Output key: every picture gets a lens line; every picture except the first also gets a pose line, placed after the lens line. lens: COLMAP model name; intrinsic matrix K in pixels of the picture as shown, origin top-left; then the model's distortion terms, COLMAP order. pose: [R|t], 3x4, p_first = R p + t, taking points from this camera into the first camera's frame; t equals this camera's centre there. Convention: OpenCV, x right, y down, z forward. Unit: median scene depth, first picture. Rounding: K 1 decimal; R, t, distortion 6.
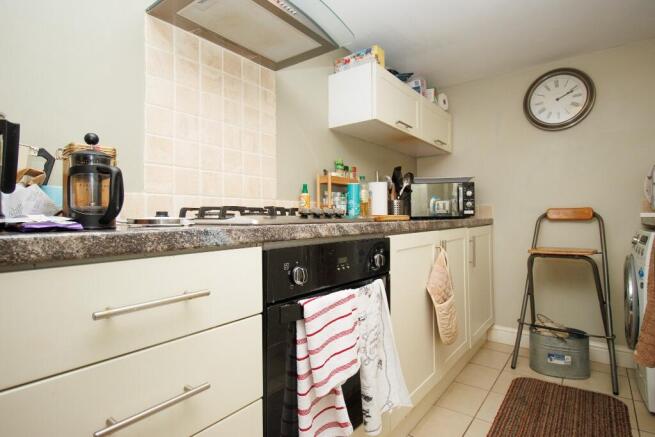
lens RADIAL K [[345.9, 0, 330.6], [0, 345.9, 215.7], [0, 0, 1]] dist [-0.005446, -0.007142]
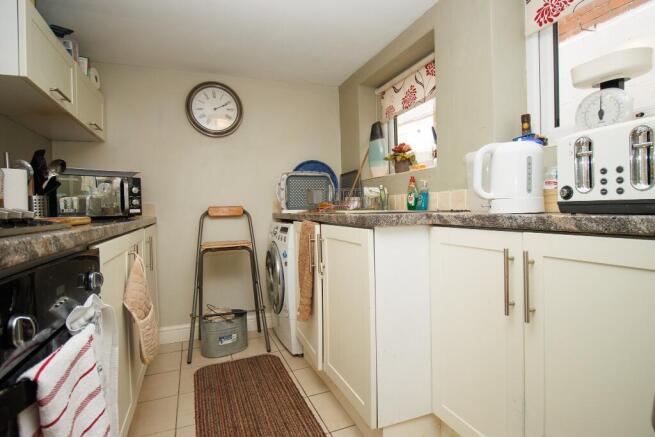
lens RADIAL K [[345.9, 0, 331.7], [0, 345.9, 214.0], [0, 0, 1]] dist [-0.005446, -0.007142]
pose [[0.500855, -0.020054, 0.865299, -0.135103], [0.016012, 0.999775, 0.013903, -0.007288], [-0.865383, 0.006892, 0.501064, 0.119567]]
